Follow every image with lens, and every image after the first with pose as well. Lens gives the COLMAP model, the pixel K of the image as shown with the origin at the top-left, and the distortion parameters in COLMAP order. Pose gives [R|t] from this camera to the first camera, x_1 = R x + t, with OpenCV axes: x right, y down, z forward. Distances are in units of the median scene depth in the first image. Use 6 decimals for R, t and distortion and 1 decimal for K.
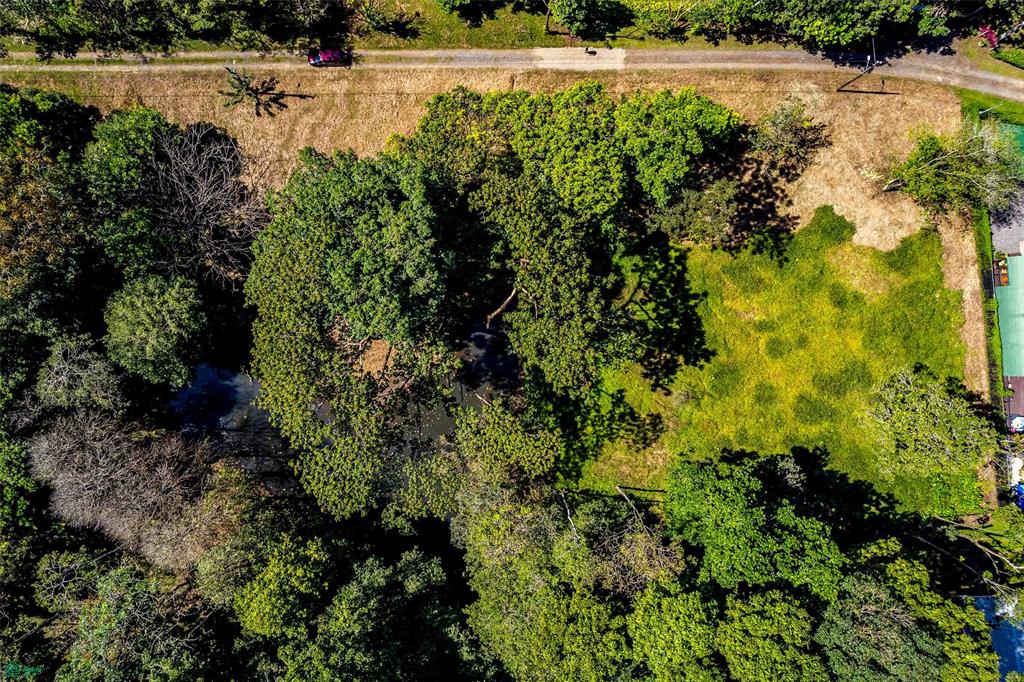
lens RADIAL K [[677.1, 0, 504.2], [0, 677.1, 331.6], [0, 0, 1]] dist [-0.037022, 0.034878]
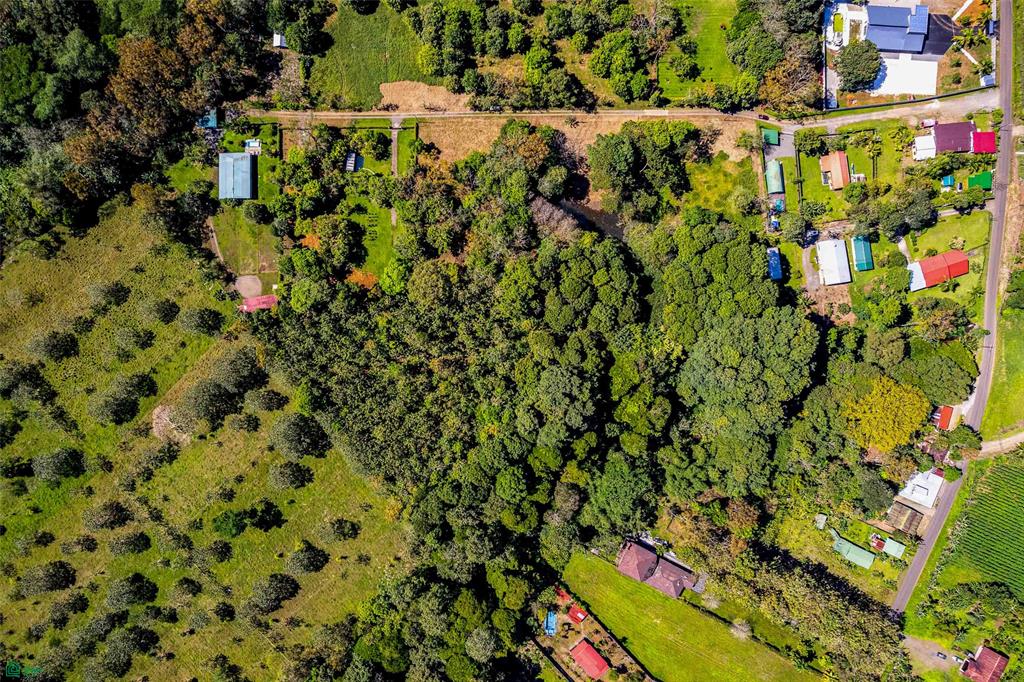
lens RADIAL K [[677.1, 0, 519.5], [0, 677.1, 349.3], [0, 0, 1]] dist [-0.037022, 0.034878]
pose [[0.999942, -0.007174, 0.008007, -0.704049], [0.007356, 0.999710, -0.022919, 1.017399], [-0.007840, 0.022977, 0.999705, -2.776981]]
